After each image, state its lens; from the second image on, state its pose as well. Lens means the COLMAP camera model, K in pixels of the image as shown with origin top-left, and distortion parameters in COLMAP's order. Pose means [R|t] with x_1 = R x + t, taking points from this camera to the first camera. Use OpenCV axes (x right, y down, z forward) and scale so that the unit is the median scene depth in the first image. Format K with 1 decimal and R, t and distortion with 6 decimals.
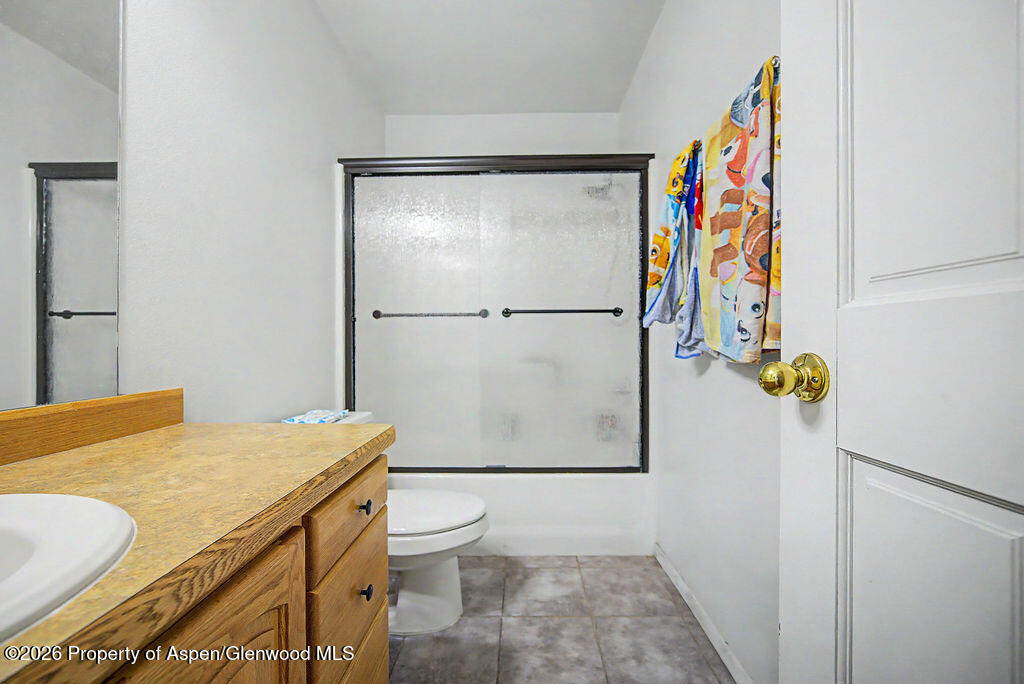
lens RADIAL K [[397.8, 0, 510.3], [0, 397.8, 335.0], [0, 0, 1]] dist [-0.020250, 0.006717]
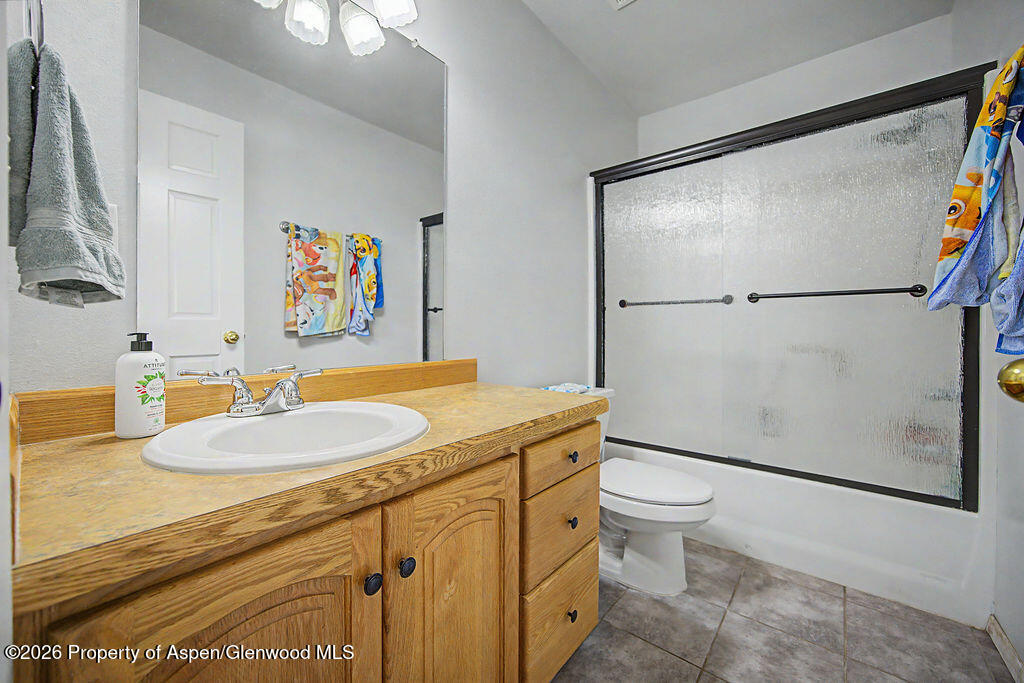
lens RADIAL K [[398.5, 0, 537.0], [0, 398.5, 320.5], [0, 0, 1]] dist [-0.020739, 0.008457]
pose [[0.806674, -0.006486, -0.590961, 0.172433], [0.005681, 0.999979, -0.003220, -0.003149], [0.590969, -0.000760, 0.806694, -0.064525]]
